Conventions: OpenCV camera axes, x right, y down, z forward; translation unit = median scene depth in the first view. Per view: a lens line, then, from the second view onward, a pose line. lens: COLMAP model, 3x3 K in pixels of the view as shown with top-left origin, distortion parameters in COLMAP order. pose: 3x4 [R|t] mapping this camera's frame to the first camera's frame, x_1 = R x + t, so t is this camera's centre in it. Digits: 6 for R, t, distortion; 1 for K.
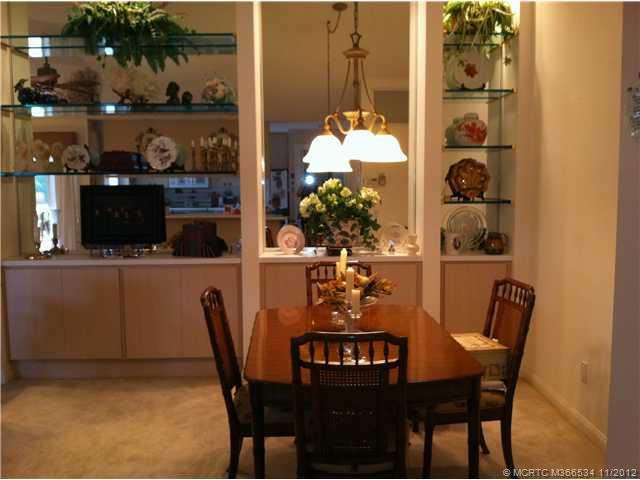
lens RADIAL K [[652.7, 0, 320.0], [0, 652.7, 240.0], [0, 0, 1]] dist [0.010319, -0.008640]
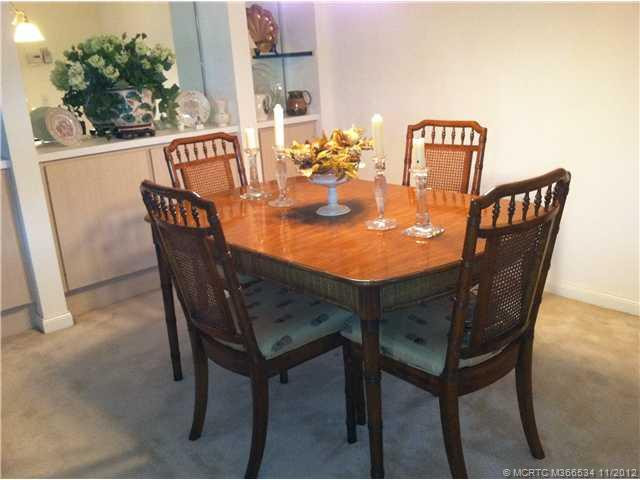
lens RADIAL K [[652.7, 0, 320.0], [0, 652.7, 240.0], [0, 0, 1]] dist [0.010319, -0.008640]
pose [[0.774885, -0.220114, 0.592540, -0.396777], [0.124828, 0.972237, 0.197921, 0.022197], [-0.619654, -0.079400, 0.780848, 0.358426]]
